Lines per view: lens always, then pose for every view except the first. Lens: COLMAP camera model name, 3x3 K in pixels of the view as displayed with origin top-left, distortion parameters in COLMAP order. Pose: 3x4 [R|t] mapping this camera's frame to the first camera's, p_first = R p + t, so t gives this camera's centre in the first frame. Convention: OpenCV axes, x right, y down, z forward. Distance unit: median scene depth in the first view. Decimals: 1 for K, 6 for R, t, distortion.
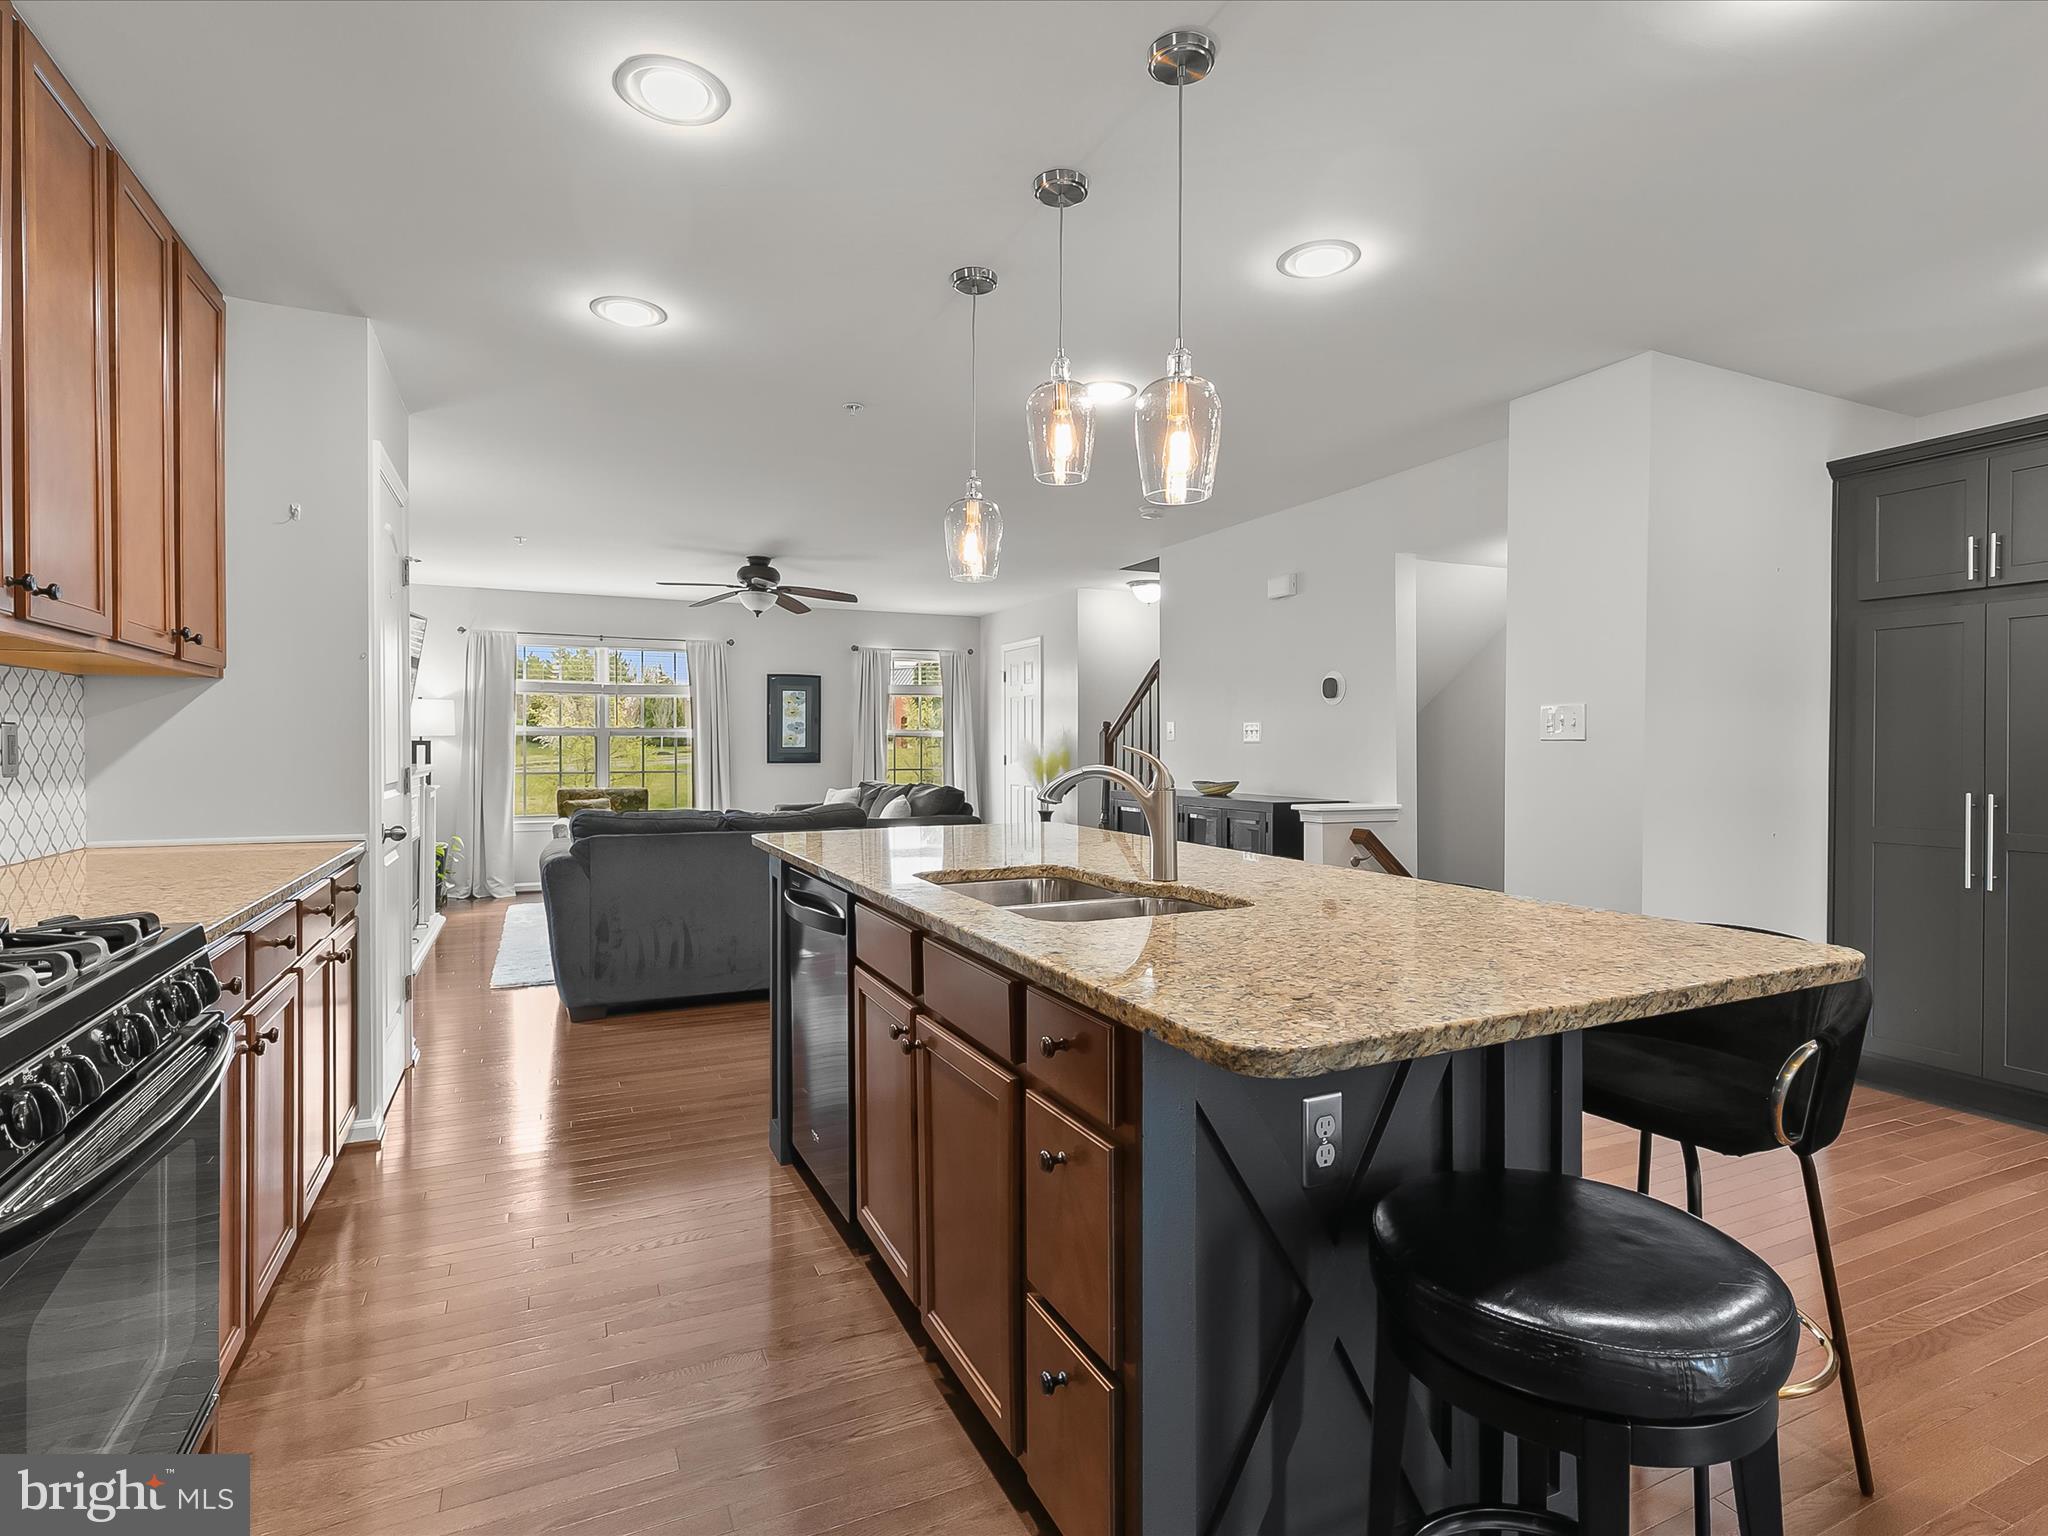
lens RADIAL K [[1032.0, 0, 1015.2], [0, 1032.0, 756.6], [0, 0, 1]] dist [0.005668, 0.000754]
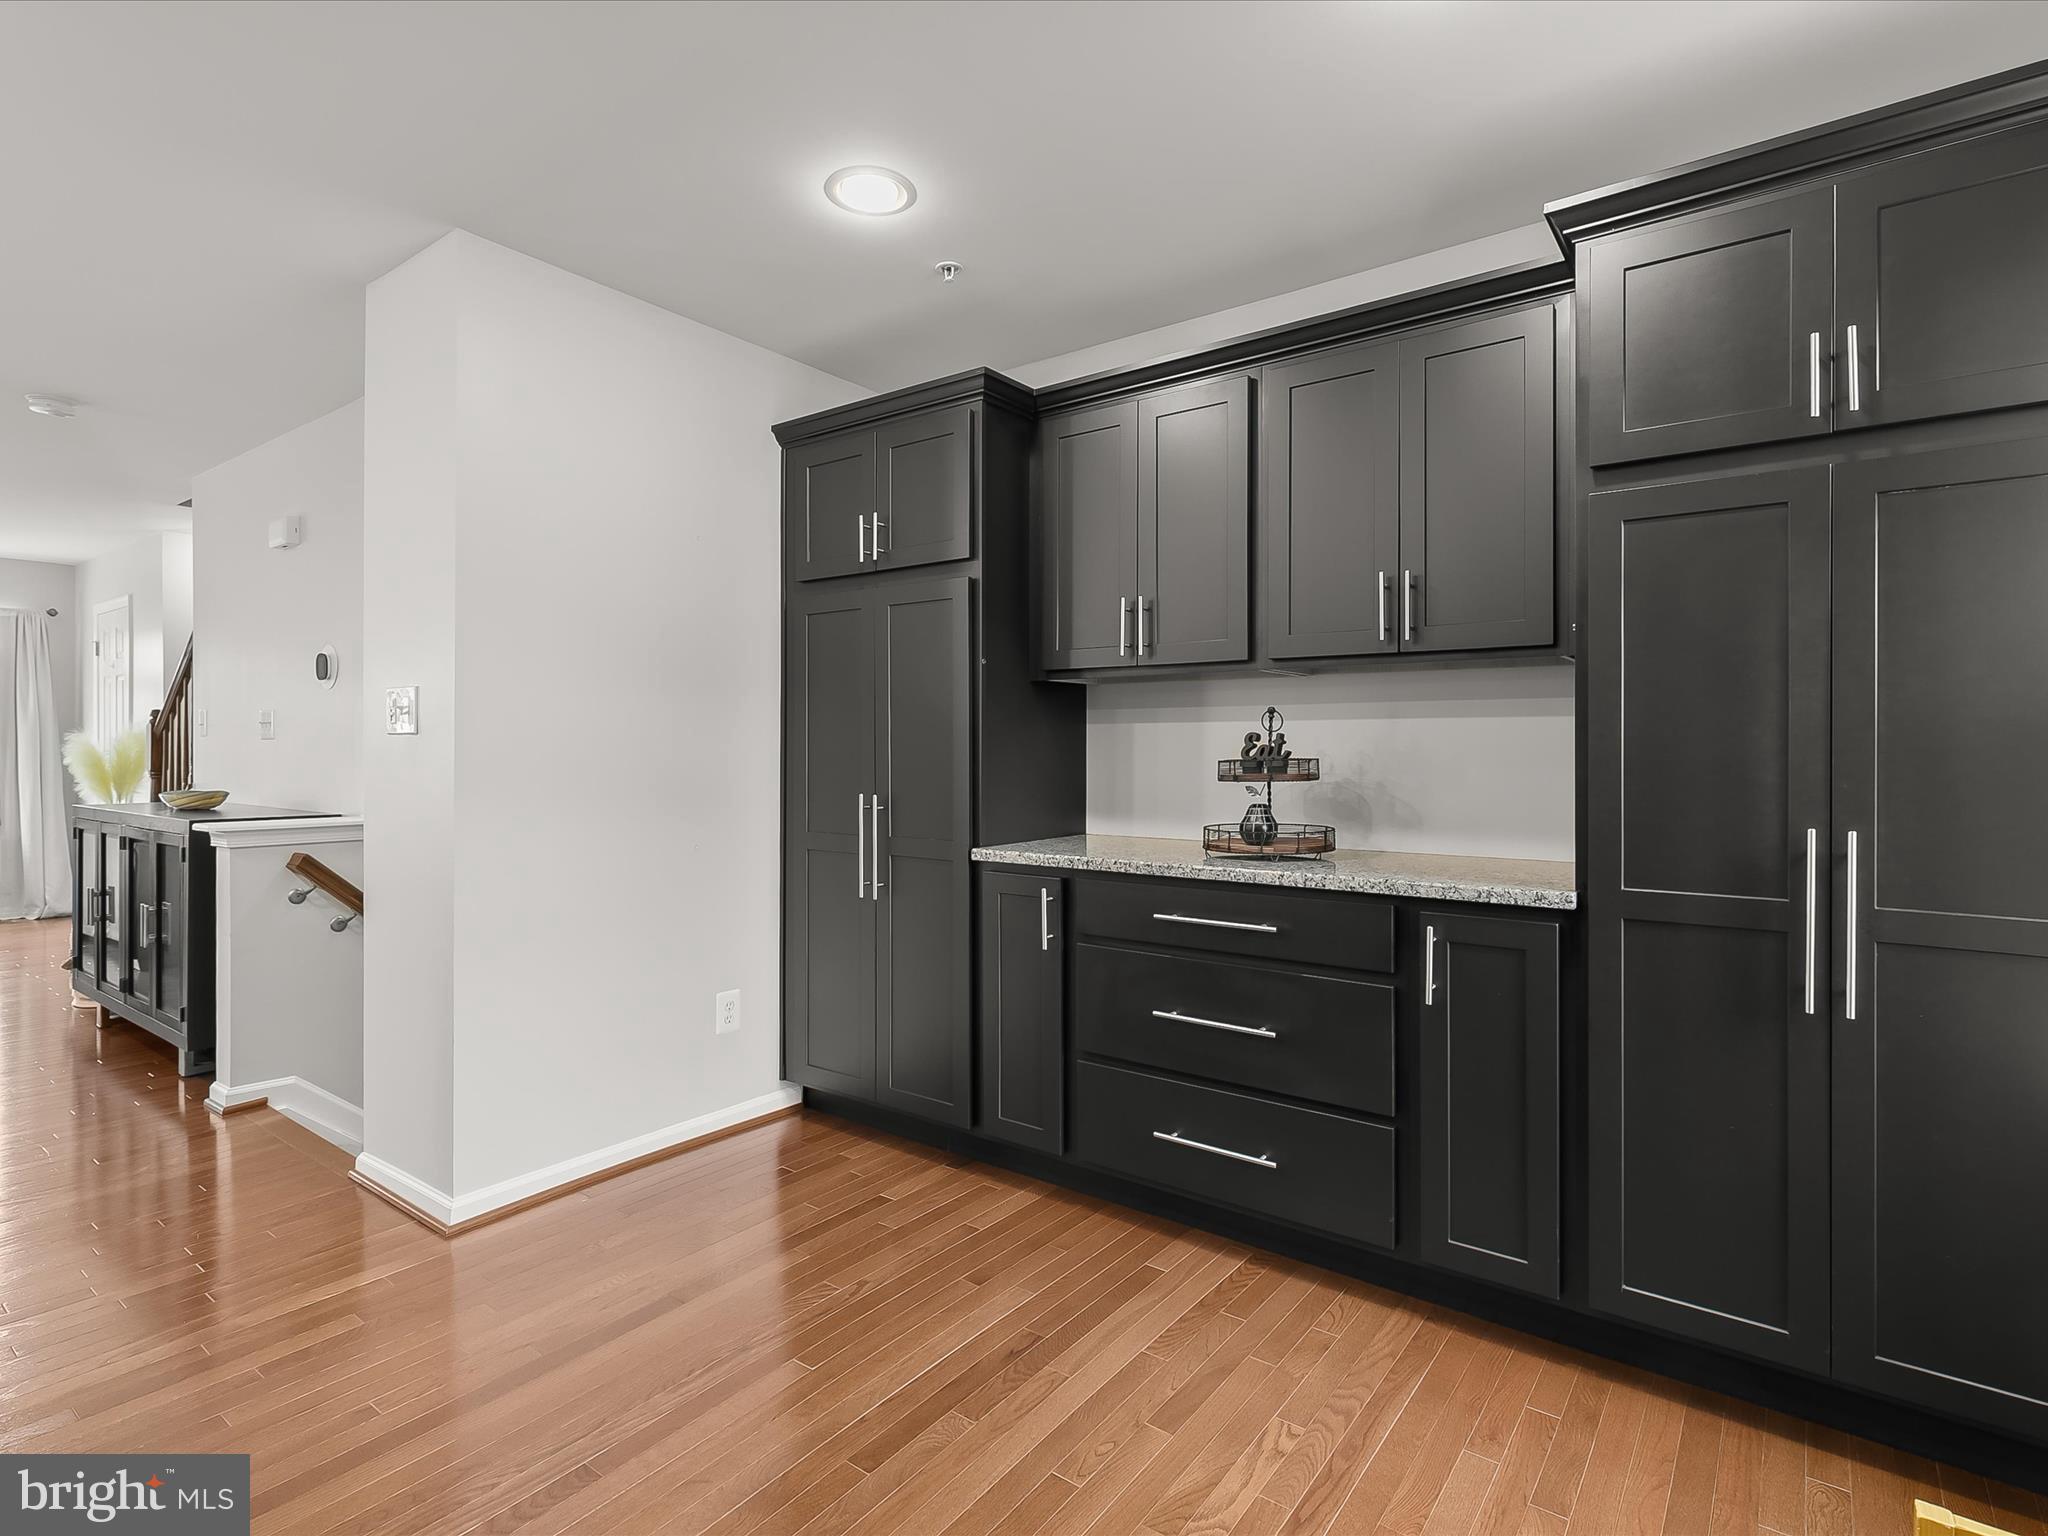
lens RADIAL K [[1051.5, 0, 1014.3], [0, 1051.5, 741.0], [0, 0, 1]] dist [0.007291, -0.000684]
pose [[0.882310, 0.003661, 0.470654, 0.608557], [0.003585, 0.999888, -0.014498, 0.002349], [-0.470655, 0.014479, 0.882199, 0.116528]]
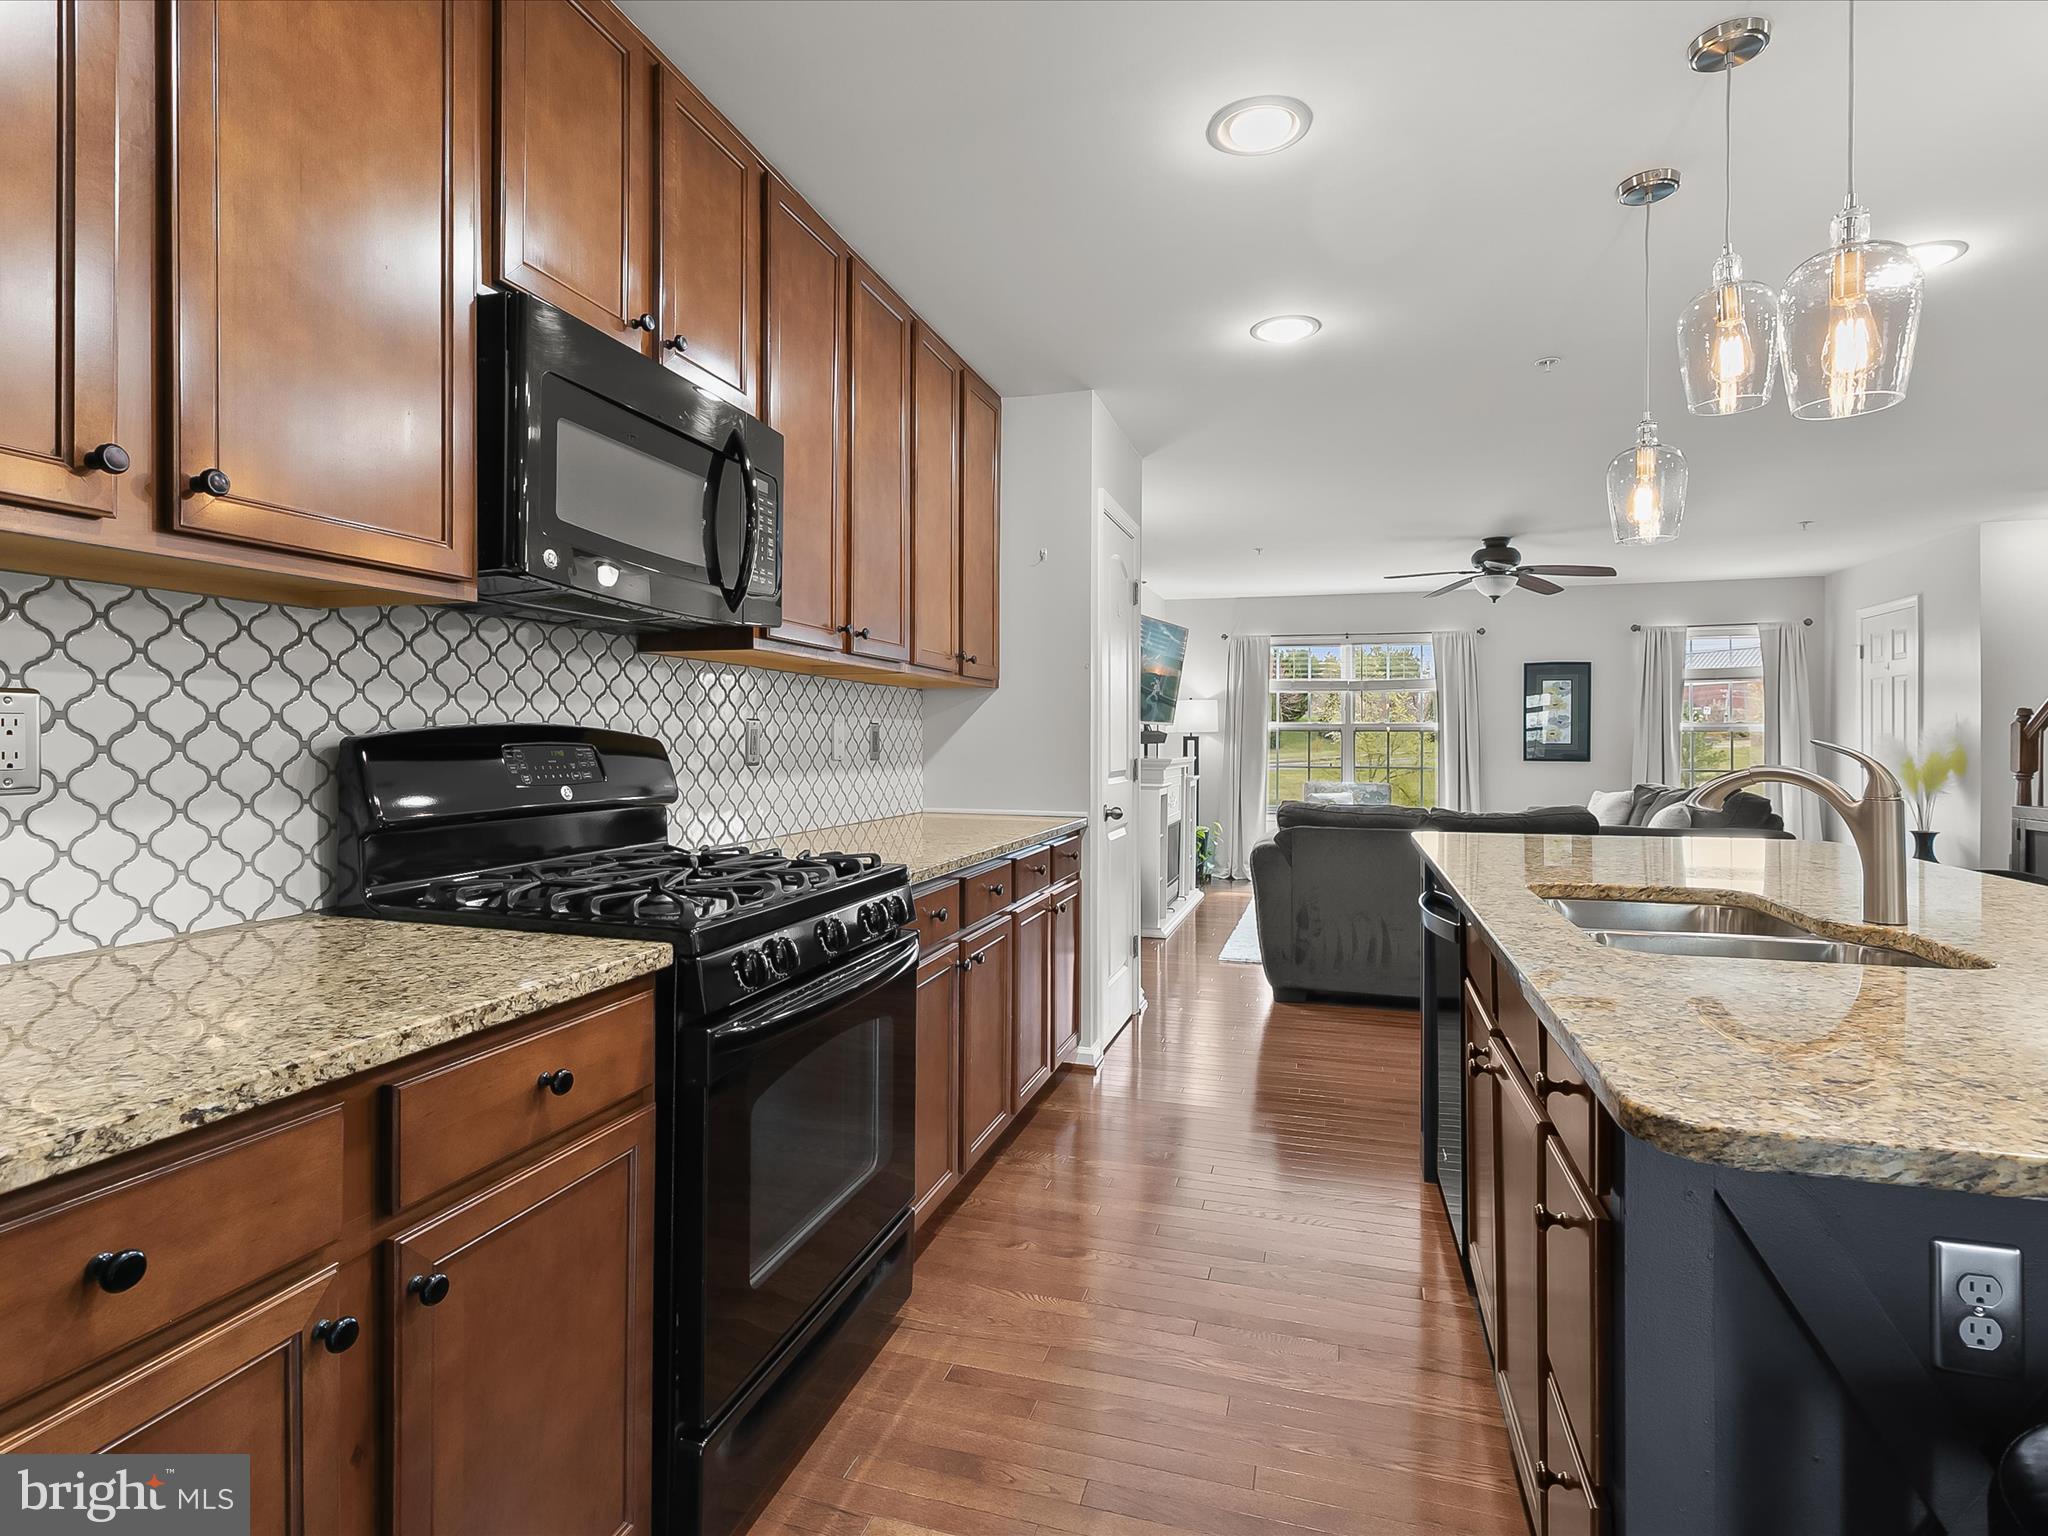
lens RADIAL K [[1051.5, 0, 1014.3], [0, 1051.5, 741.0], [0, 0, 1]] dist [0.007291, -0.000684]
pose [[0.746215, 0.002189, -0.665702, 0.122209], [-0.009951, 0.999920, -0.007866, 0.001657], [0.665631, 0.012494, 0.746177, 0.017695]]
